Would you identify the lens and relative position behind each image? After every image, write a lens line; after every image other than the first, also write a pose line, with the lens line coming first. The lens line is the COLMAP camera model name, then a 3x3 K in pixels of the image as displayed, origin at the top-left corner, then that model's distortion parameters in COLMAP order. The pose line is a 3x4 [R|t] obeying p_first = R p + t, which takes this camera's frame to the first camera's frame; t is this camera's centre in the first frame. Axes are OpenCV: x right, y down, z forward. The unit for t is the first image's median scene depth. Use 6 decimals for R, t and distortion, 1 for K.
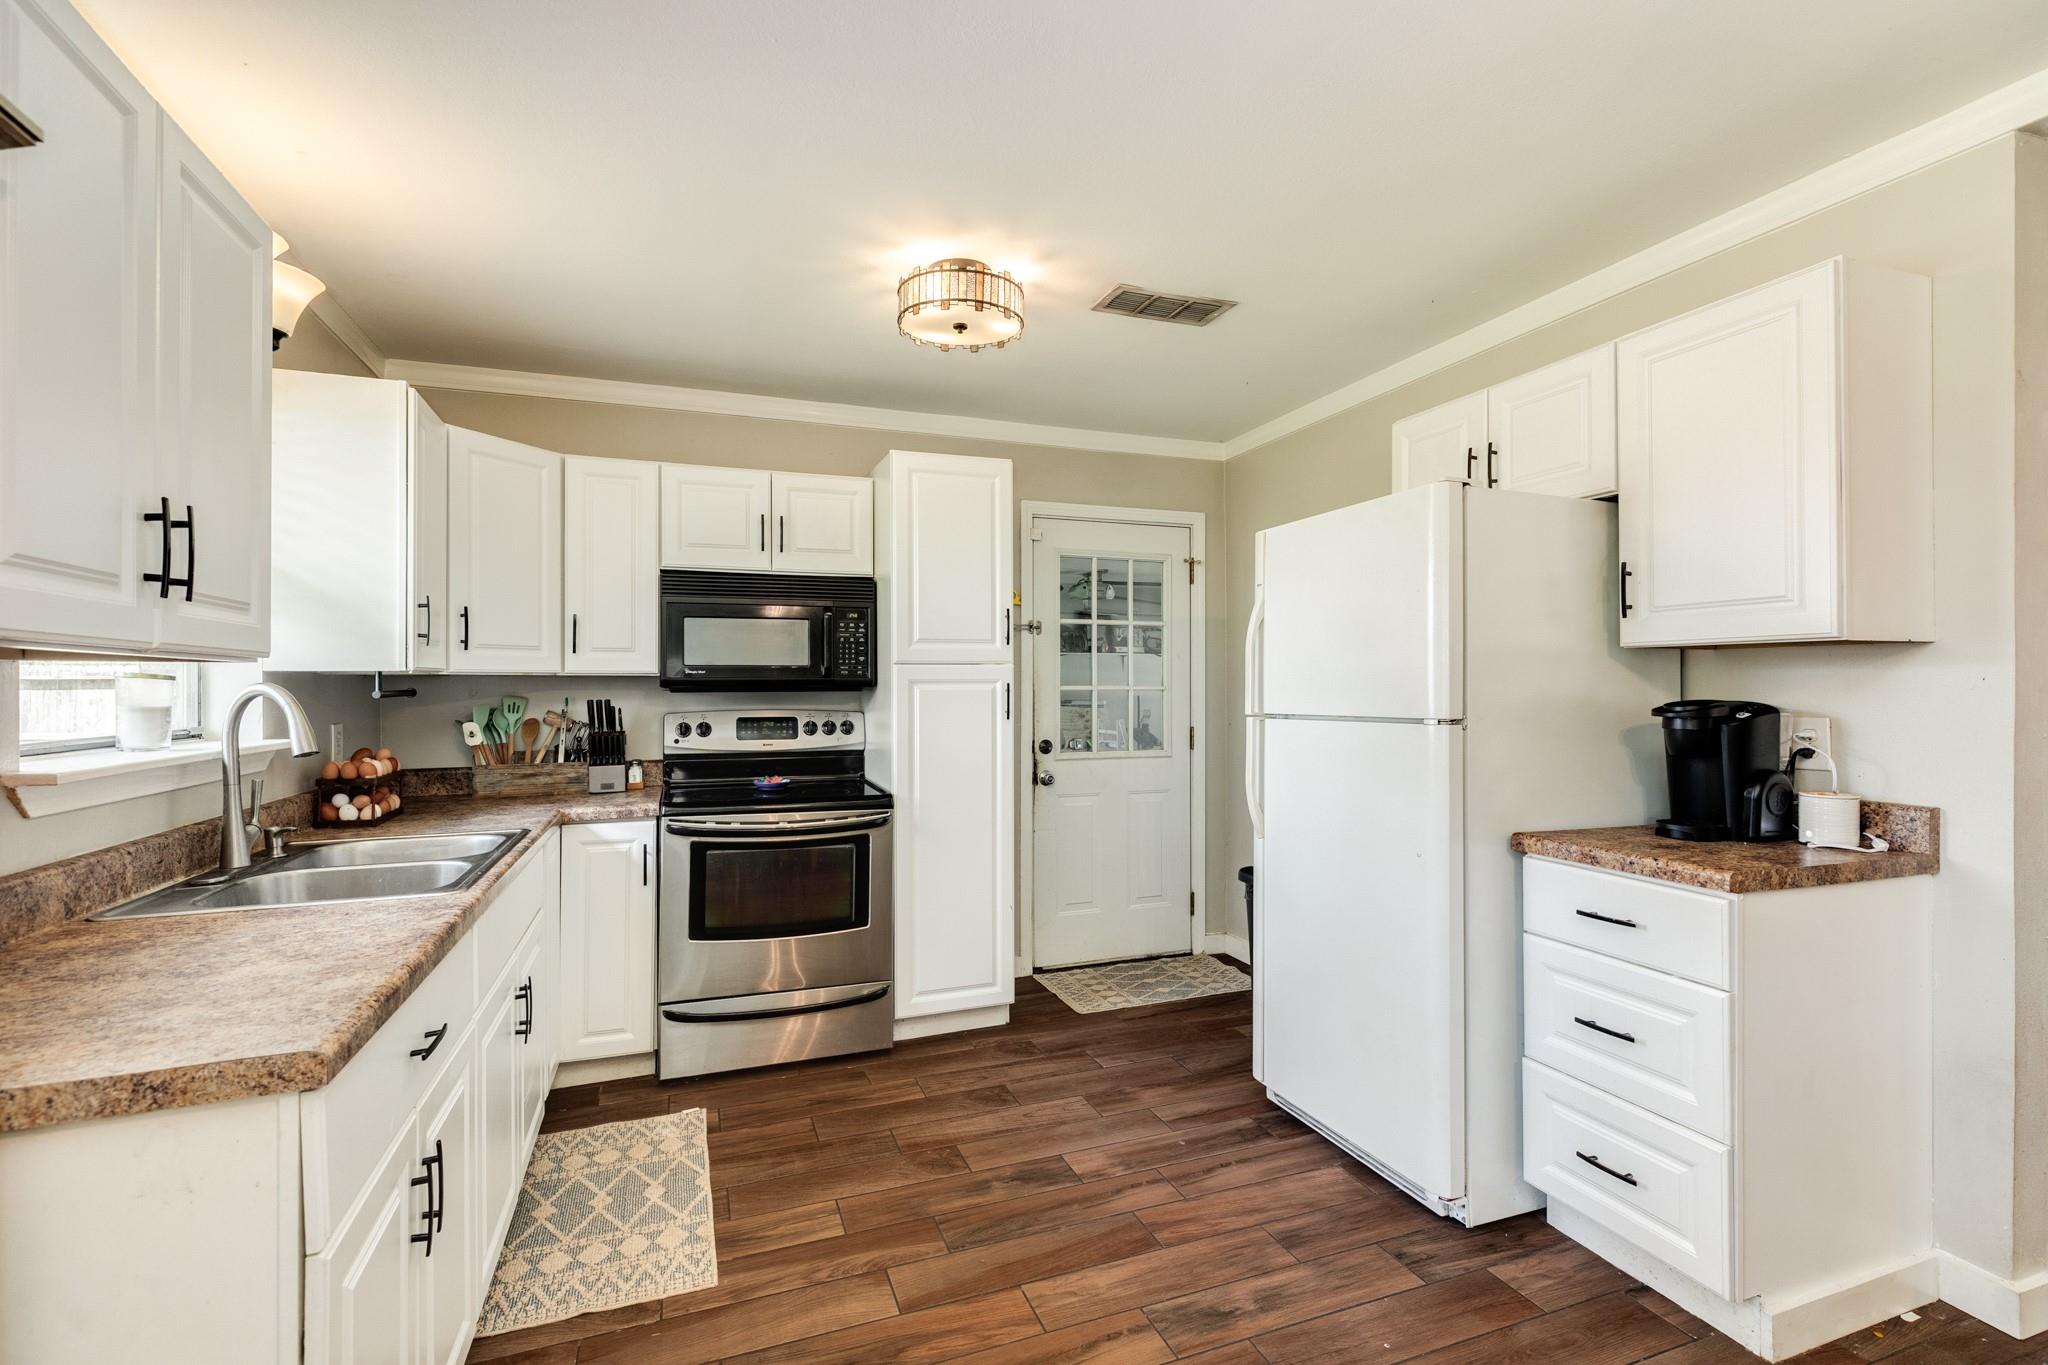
lens RADIAL K [[922.5, 0, 1024.0], [0, 922.5, 682.5], [0, 0, 1]] dist [0.003024, 0.000151]
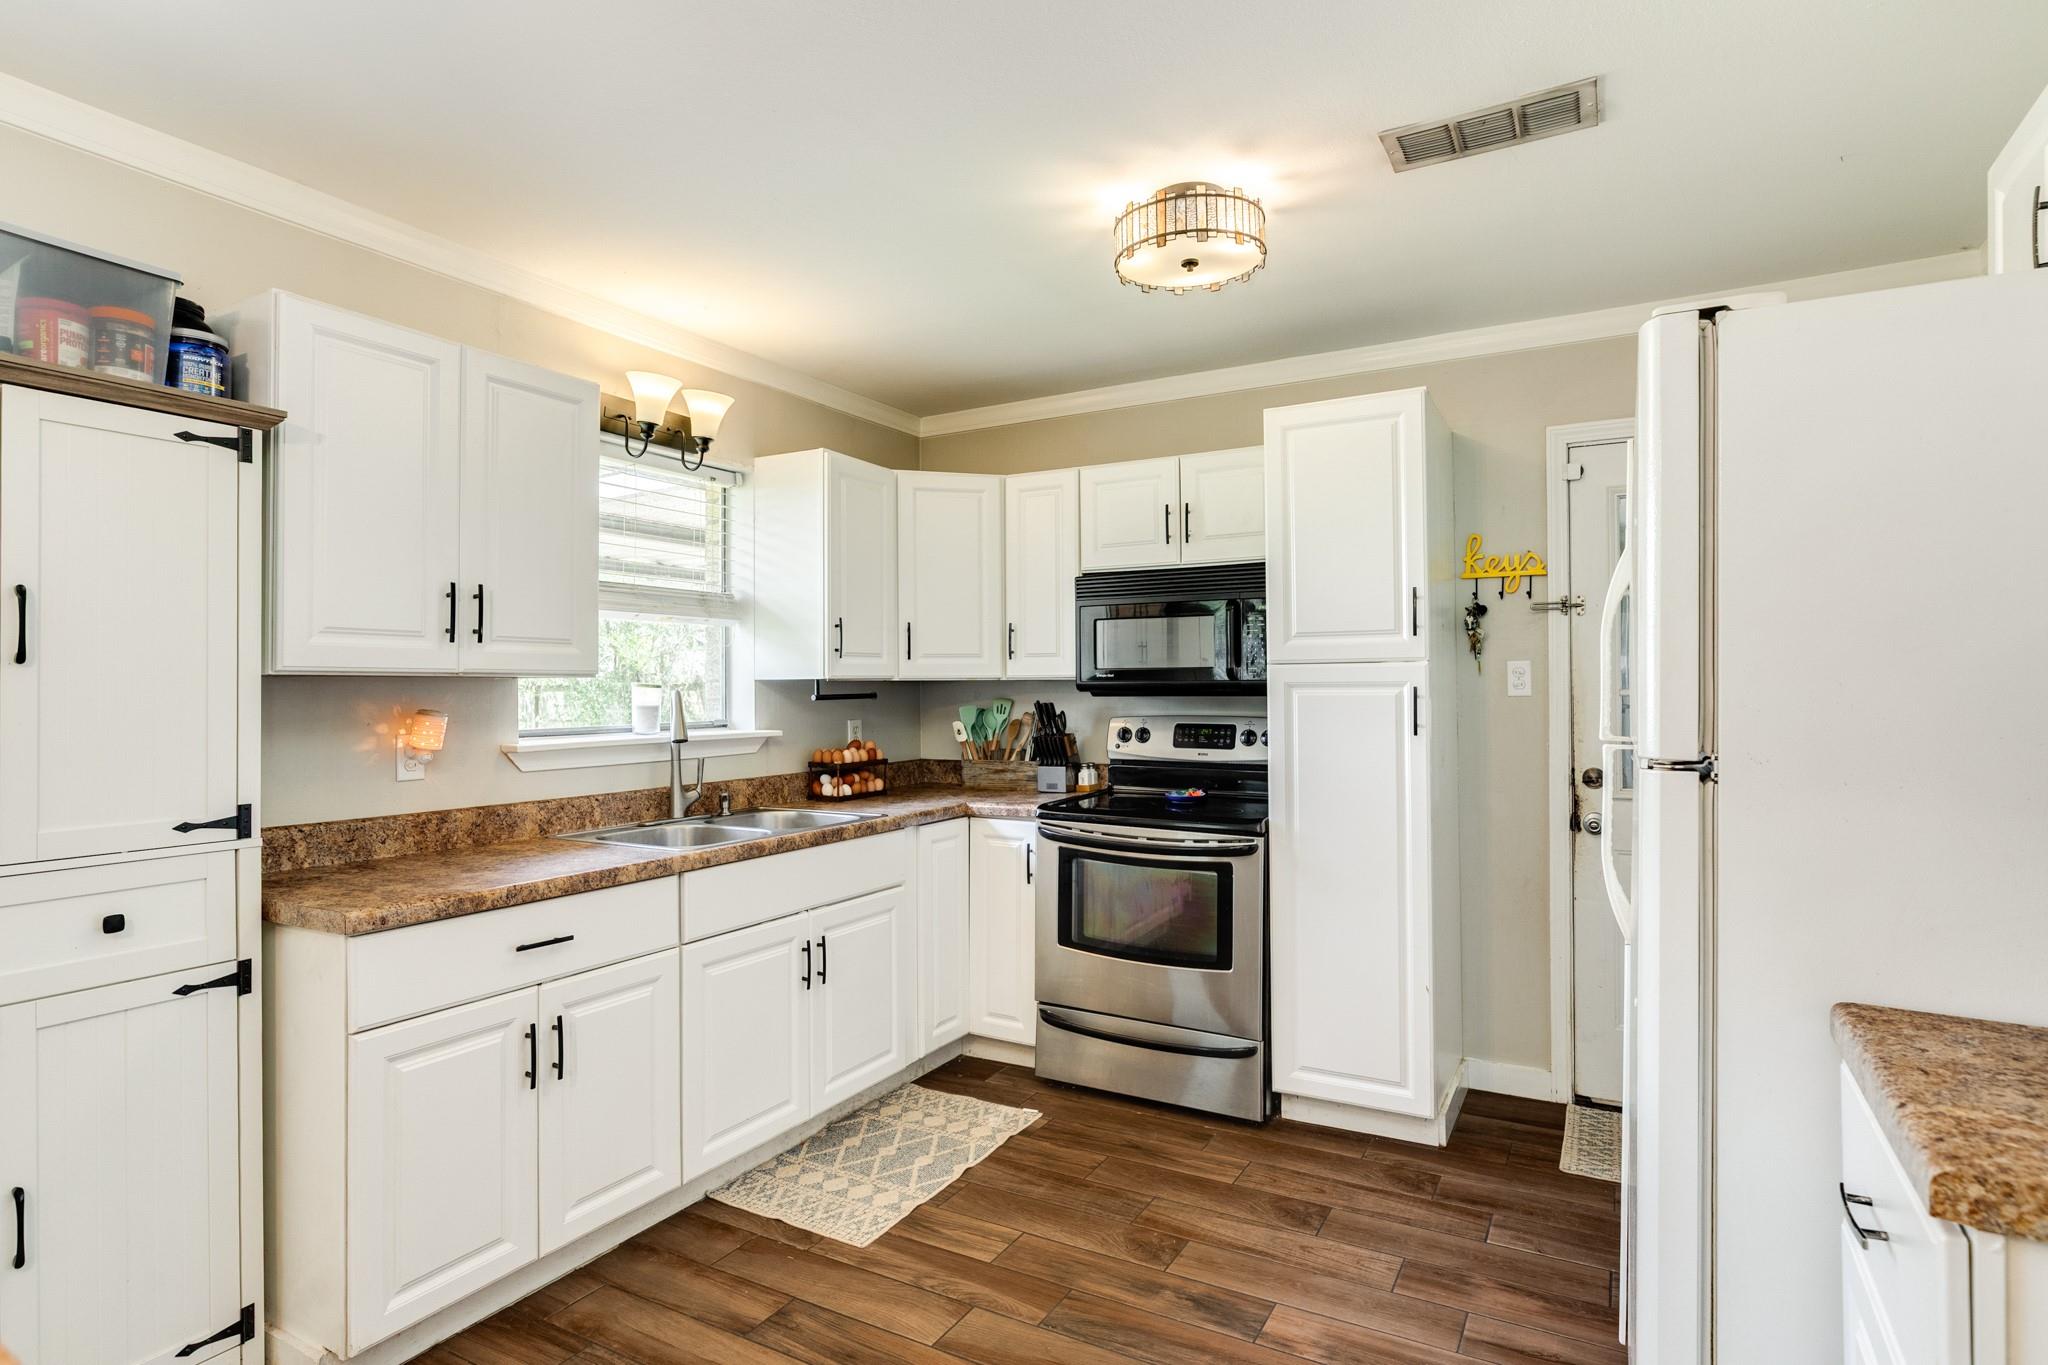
lens RADIAL K [[1067.0, 0, 1024.9], [0, 1067.0, 678.3], [0, 0, 1]] dist [-0.003466, -0.000301]
pose [[0.642963, -0.005218, -0.765879, 0.496723], [0.004888, 0.999984, -0.002710, -0.006505], [0.765882, -0.002001, 0.642979, 0.228244]]
